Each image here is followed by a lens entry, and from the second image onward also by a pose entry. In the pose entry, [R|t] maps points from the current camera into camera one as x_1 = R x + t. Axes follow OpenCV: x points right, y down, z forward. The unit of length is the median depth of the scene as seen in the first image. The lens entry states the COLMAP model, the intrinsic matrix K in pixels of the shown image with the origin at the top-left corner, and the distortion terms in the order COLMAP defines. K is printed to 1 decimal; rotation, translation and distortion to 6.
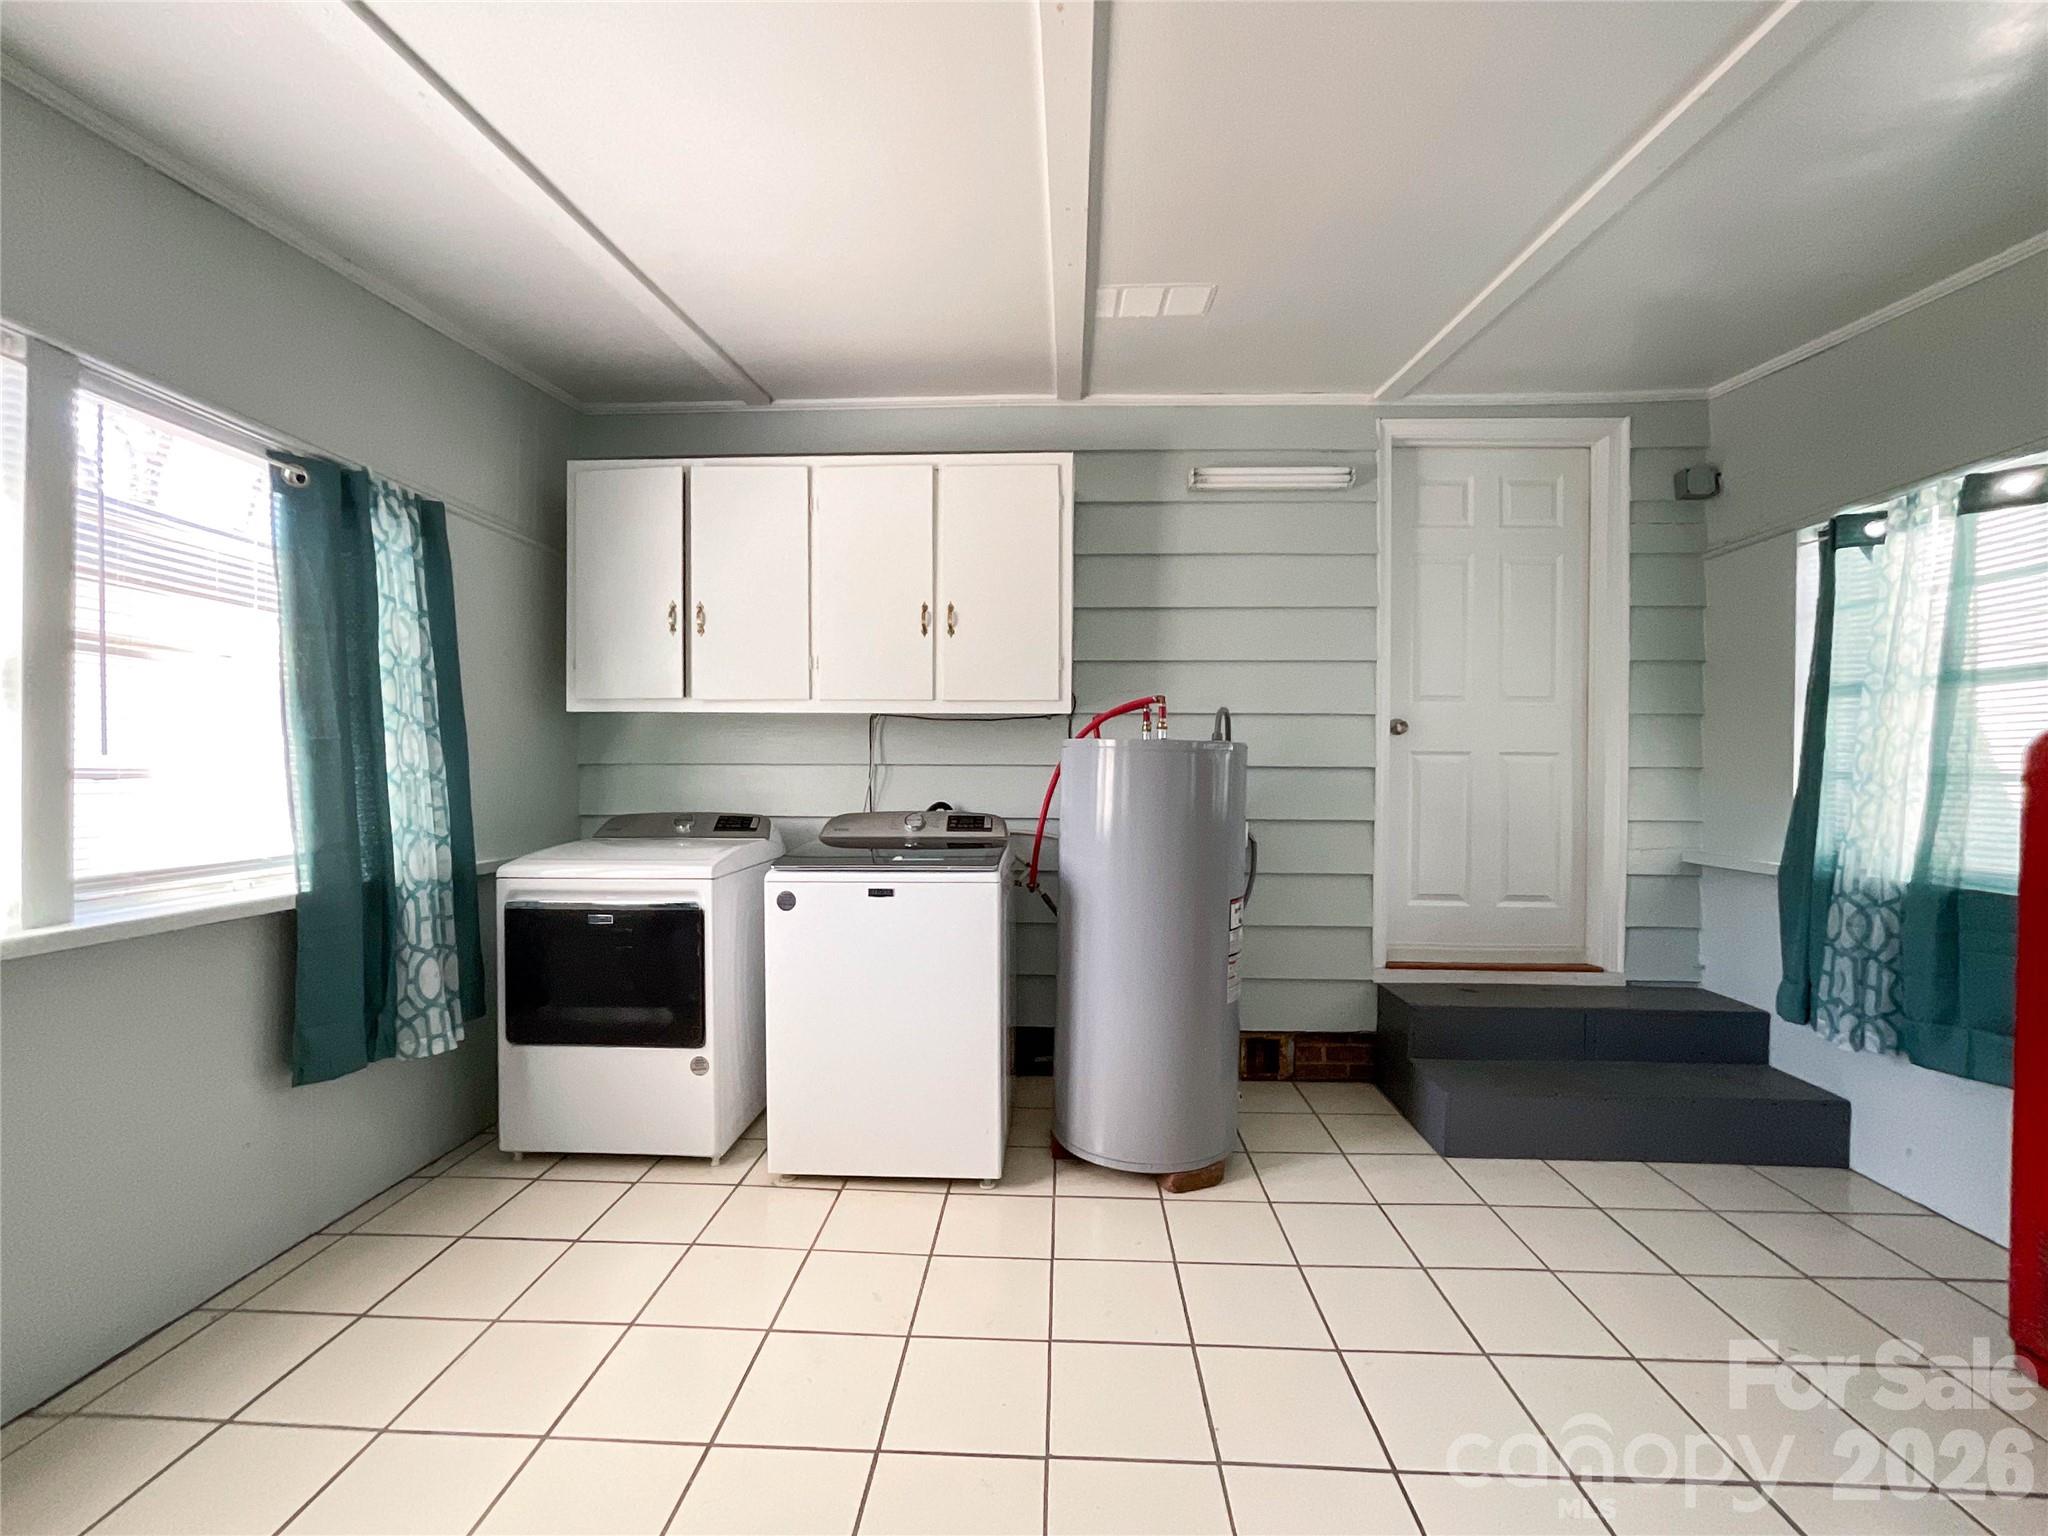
lens RADIAL K [[854.3, 0, 1029.1], [0, 854.3, 769.2], [0, 0, 1]] dist [-0.024194, 0.012651]
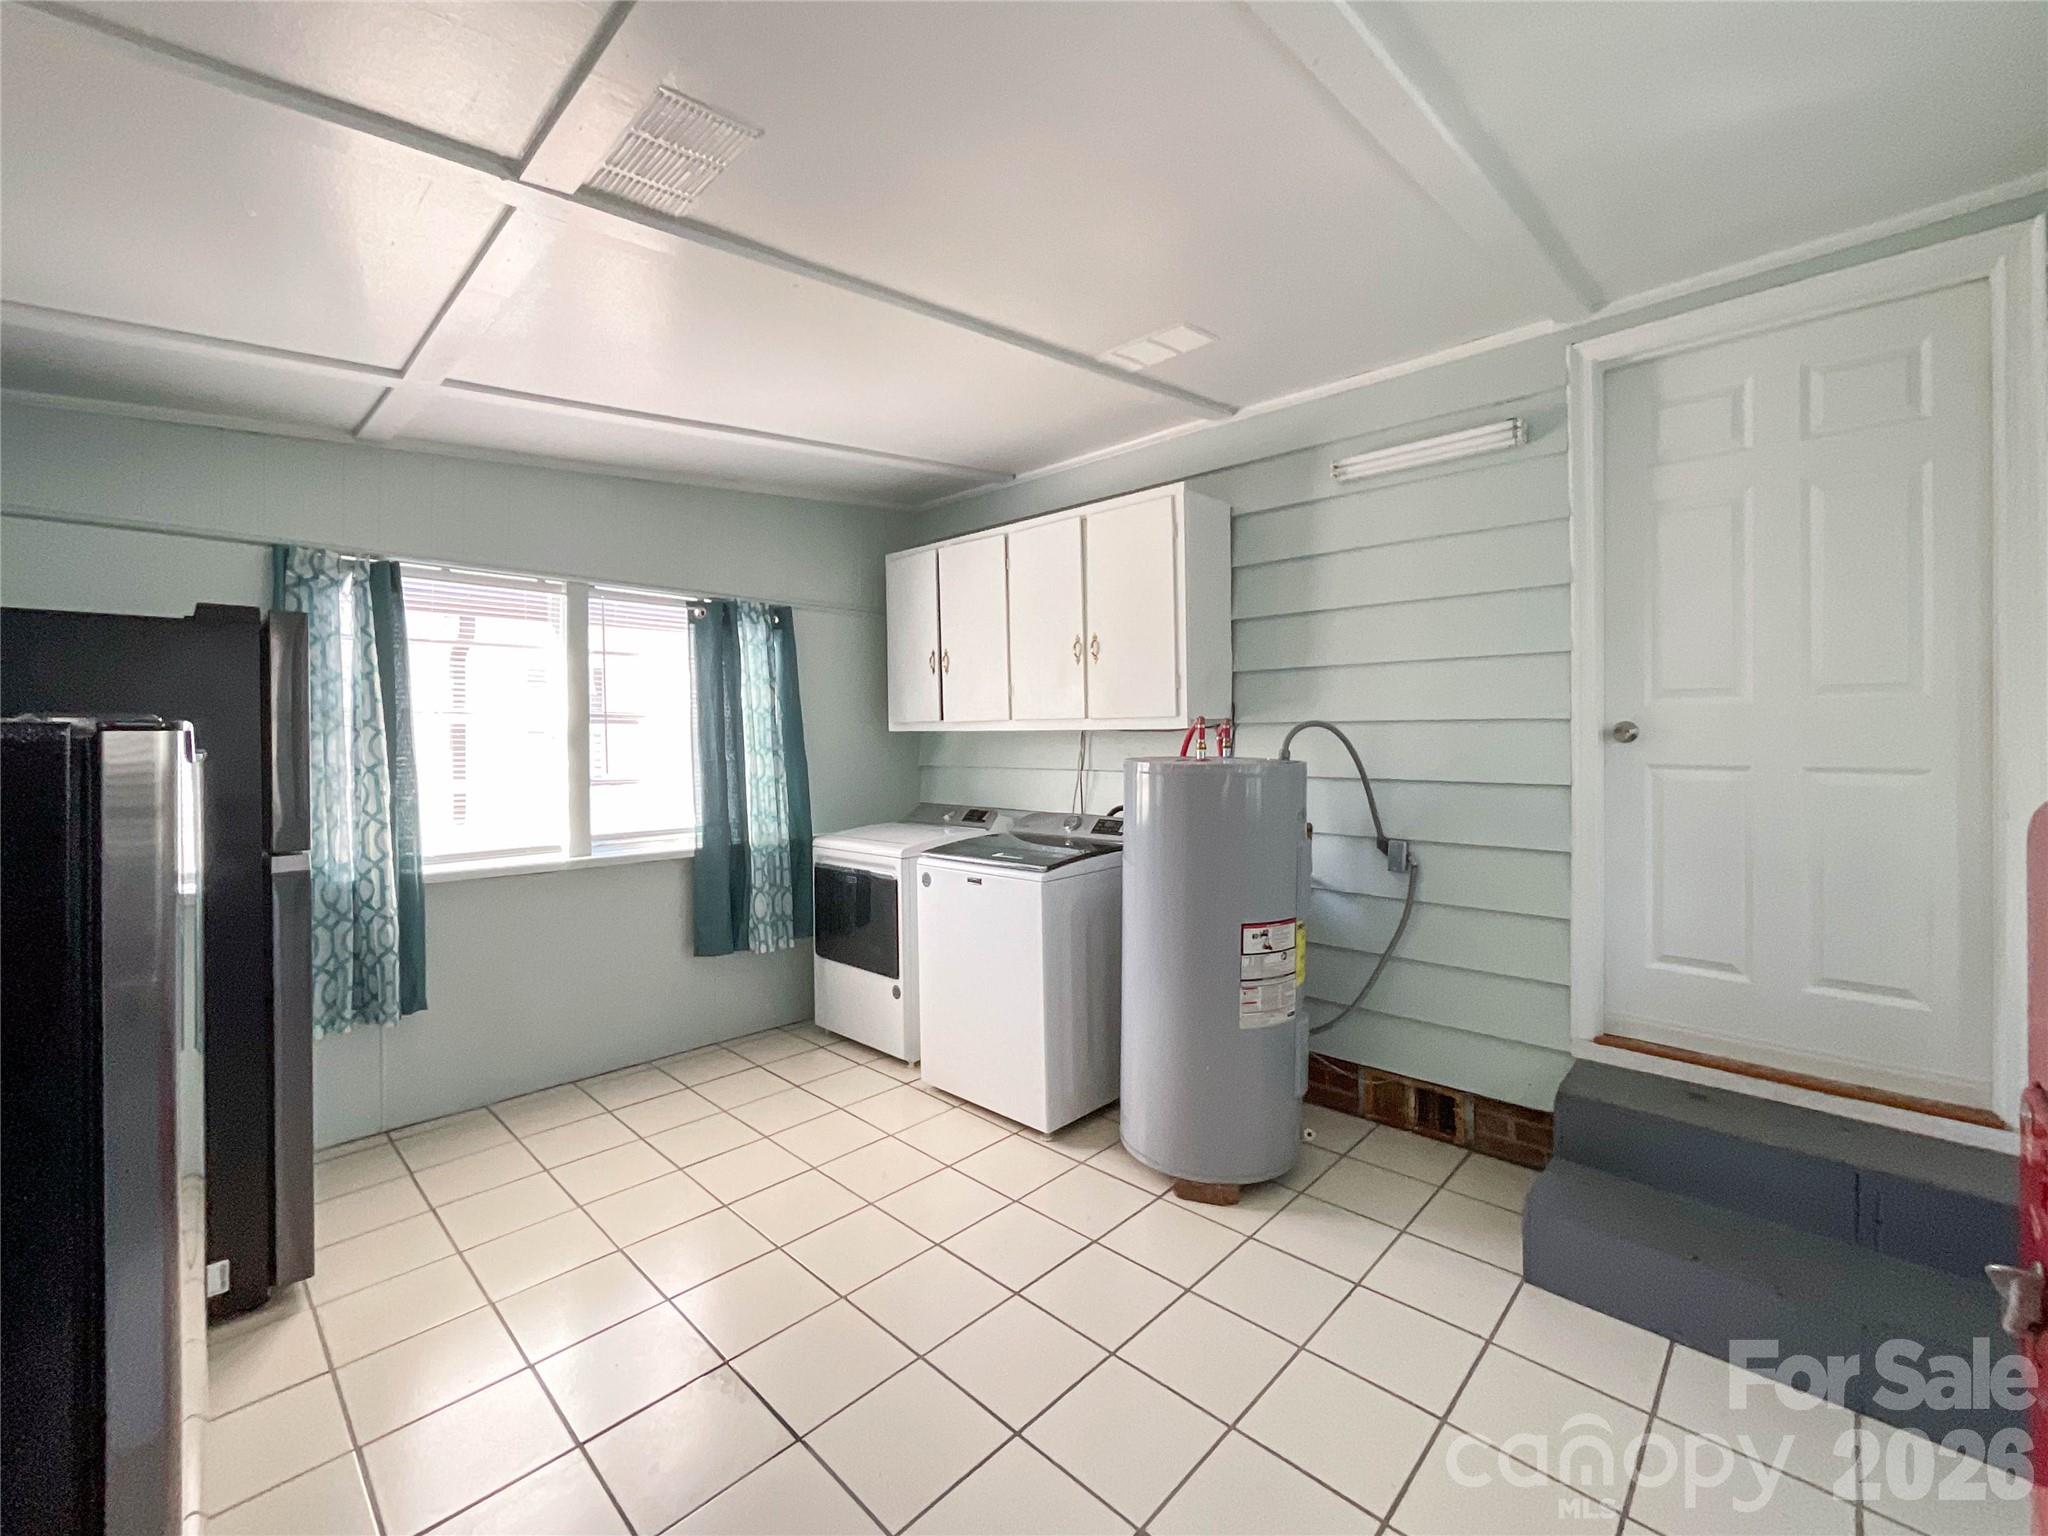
lens RADIAL K [[863.2, 0, 1023.9], [0, 863.2, 733.2], [0, 0, 1]] dist [-0.001317, 0.000097]
pose [[0.753163, -0.012114, -0.657722, 0.691483], [0.009394, 0.999927, -0.007659, -0.061444], [0.657766, -0.000410, 0.753222, 0.071090]]
